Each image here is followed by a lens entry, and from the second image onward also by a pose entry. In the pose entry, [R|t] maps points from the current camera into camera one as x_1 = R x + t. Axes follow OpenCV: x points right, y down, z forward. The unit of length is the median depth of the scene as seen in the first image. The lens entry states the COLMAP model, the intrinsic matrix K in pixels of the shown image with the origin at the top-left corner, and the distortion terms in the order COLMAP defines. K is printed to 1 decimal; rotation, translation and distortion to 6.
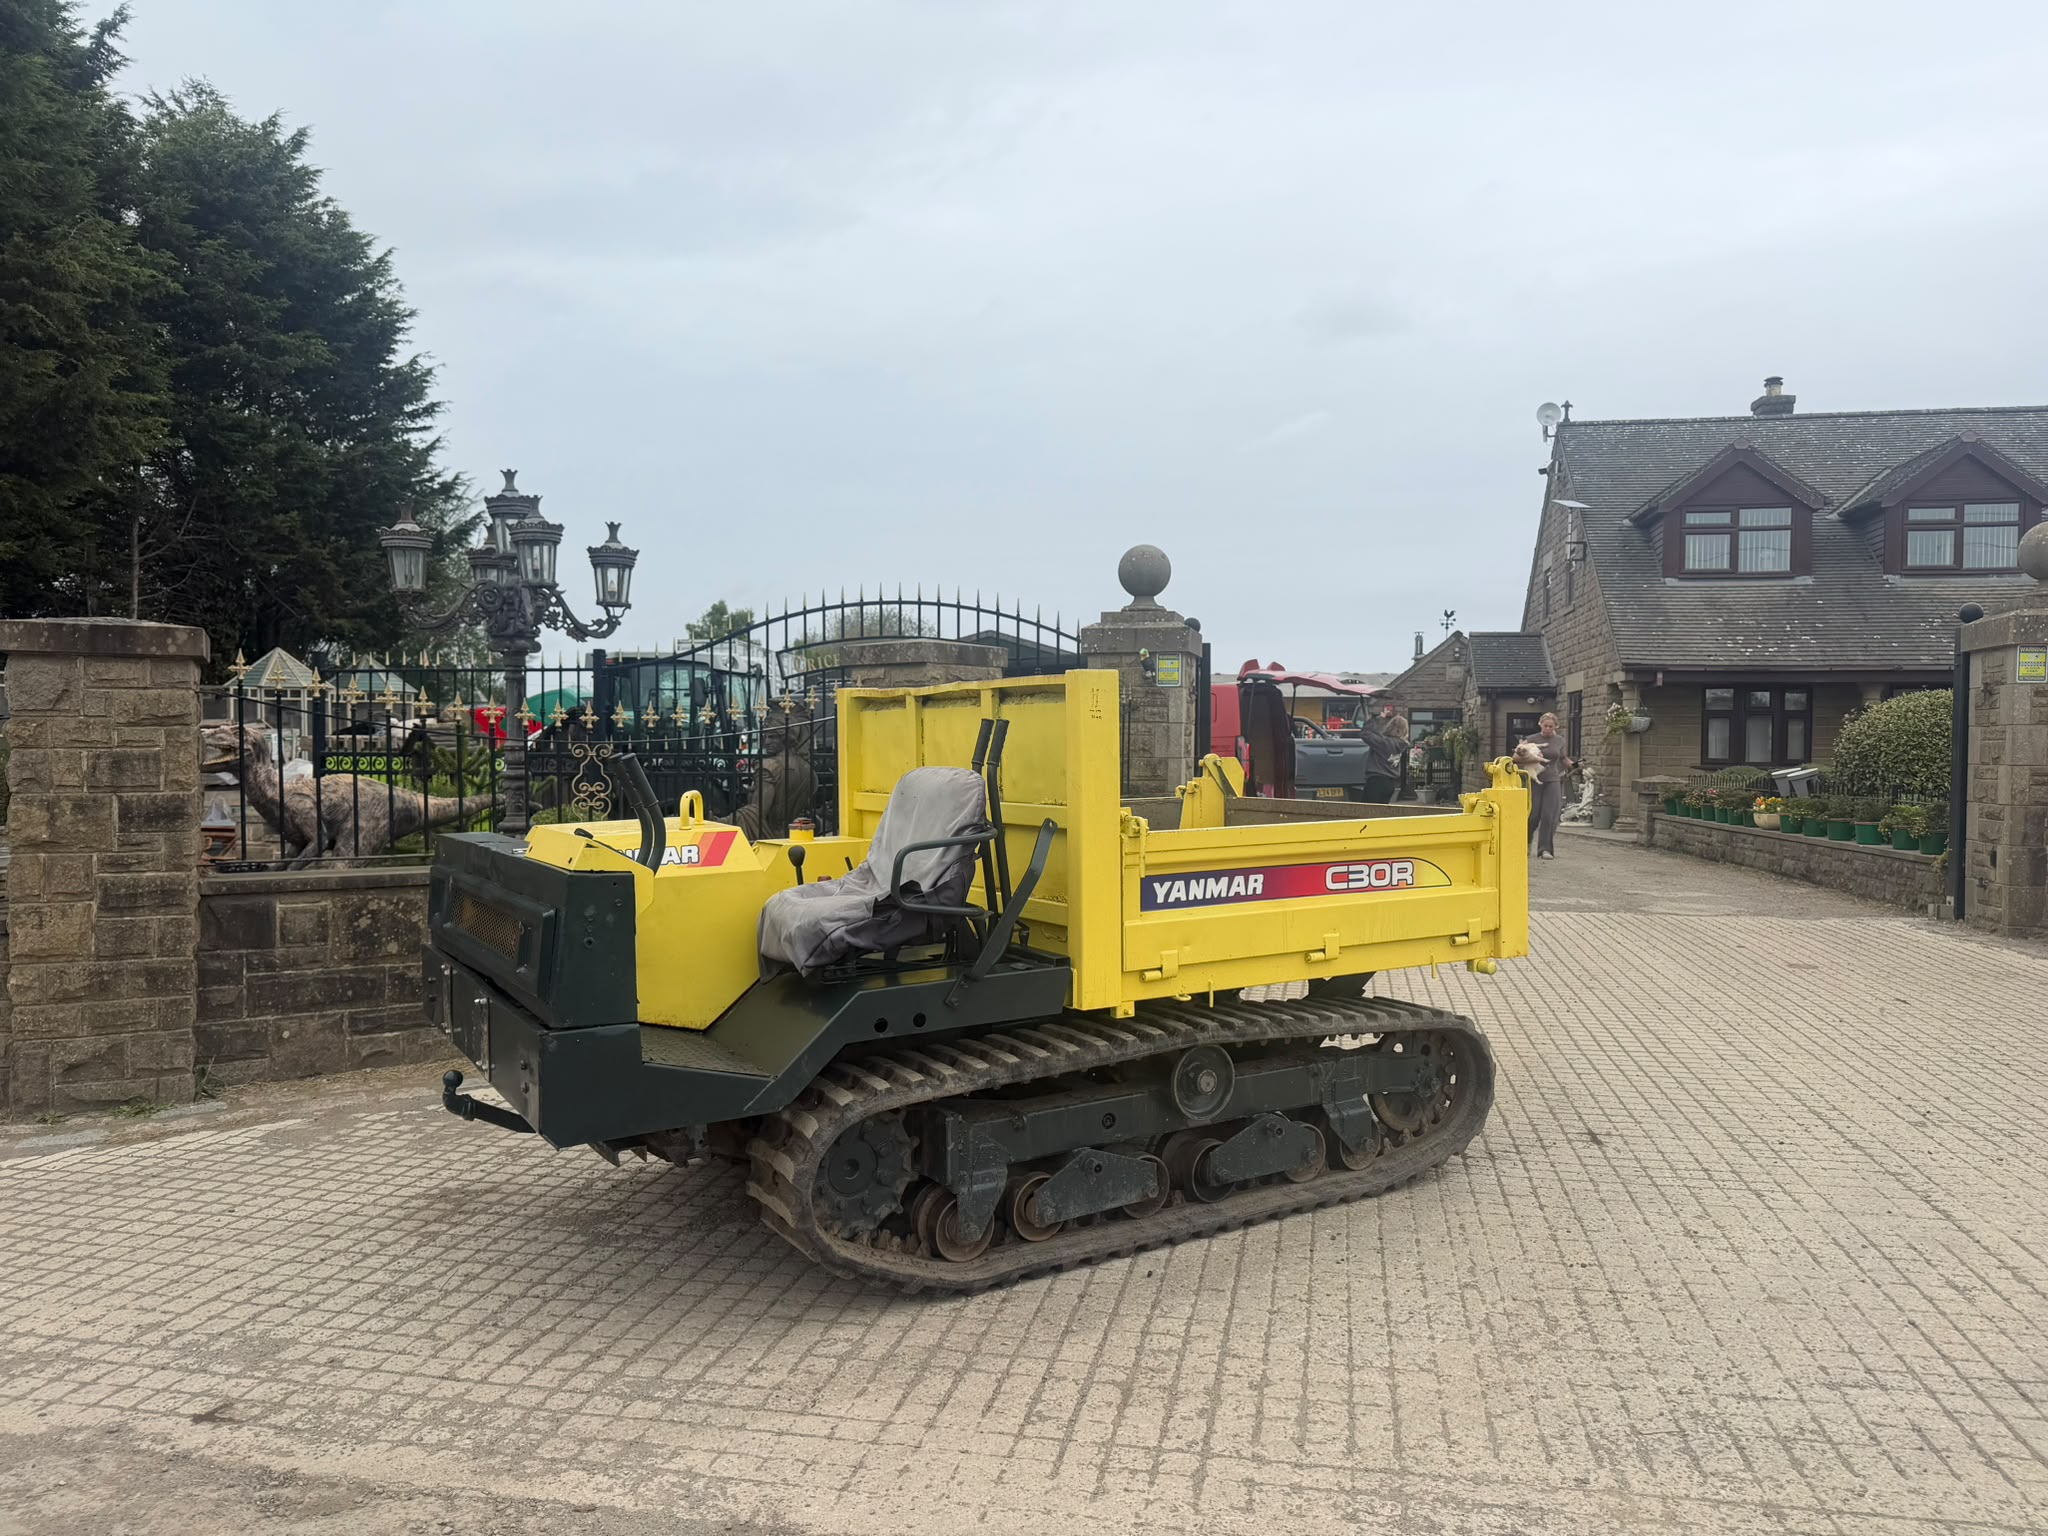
lens RADIAL K [[1448.9, 0, 1039.7], [0, 1448.9, 777.7], [0, 0, 1]] dist [0.012102, -0.020601]
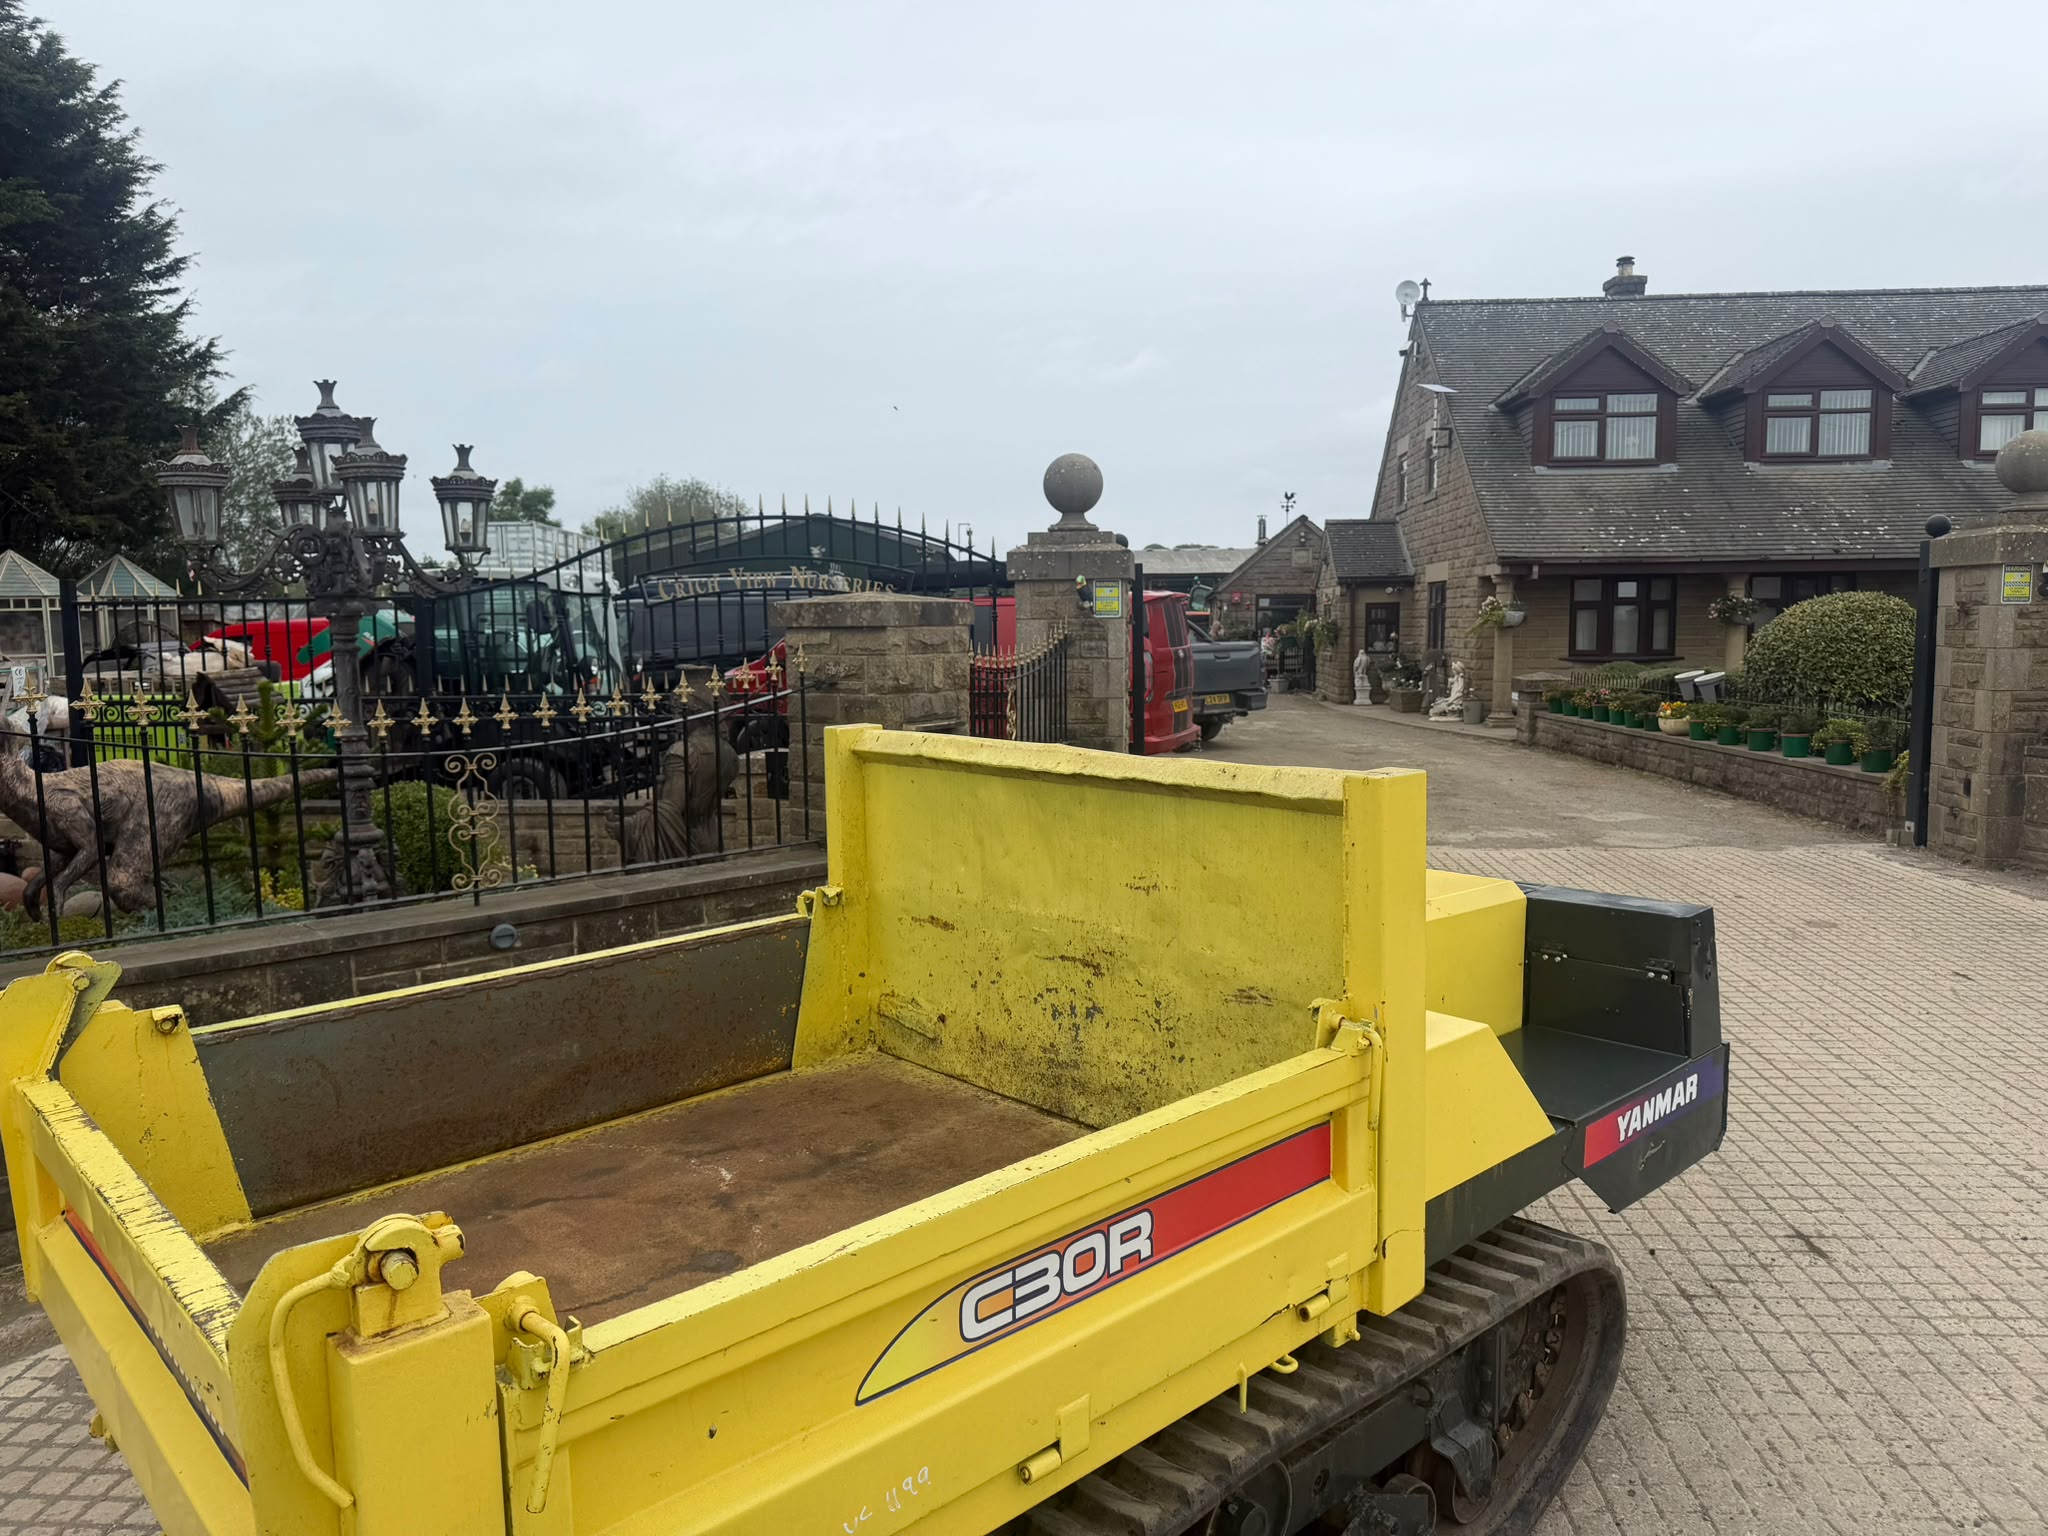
lens RADIAL K [[1445.0, 0, 1045.4], [0, 1445.0, 762.3], [0, 0, 1]] dist [0.021588, -0.035185]
pose [[0.990953, -0.031047, 0.130566, -0.107979], [0.020934, 0.996724, 0.078124, -0.071900], [-0.132564, -0.074684, 0.988357, 0.199917]]
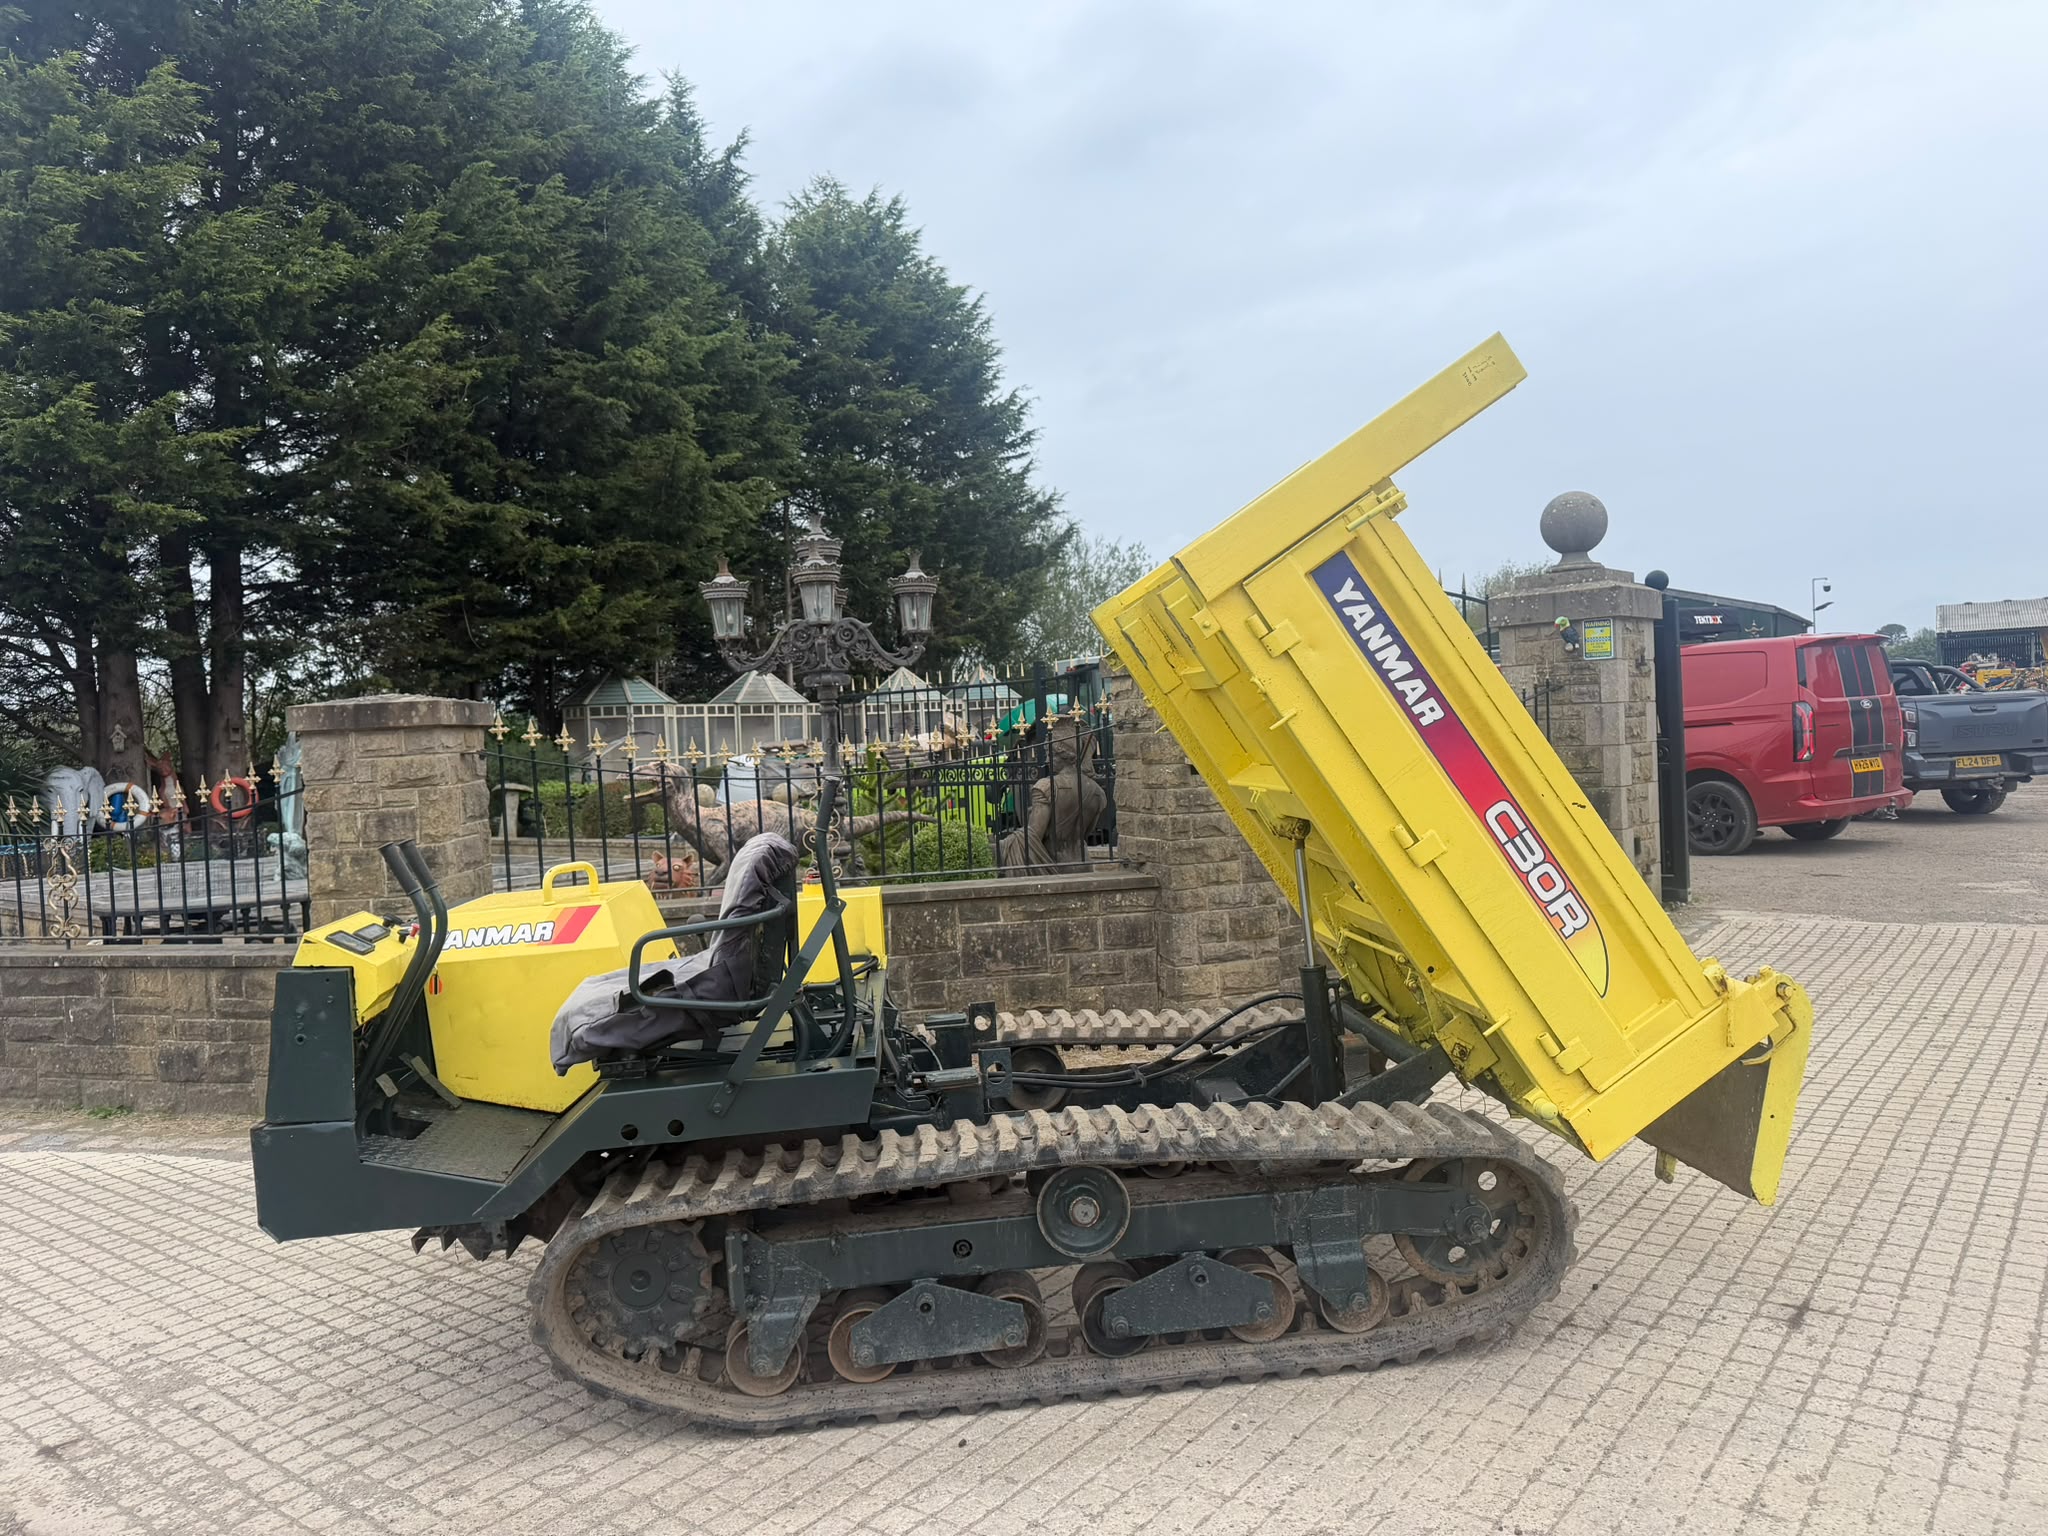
lens RADIAL K [[1442.6, 0, 1027.3], [0, 1442.6, 775.5], [0, 0, 1]] dist [0.023953, -0.036551]
pose [[0.890819, -0.035916, -0.452936, 0.278844], [0.043180, 0.999051, 0.005705, -0.024646], [0.452302, -0.024640, 0.891525, 0.159522]]
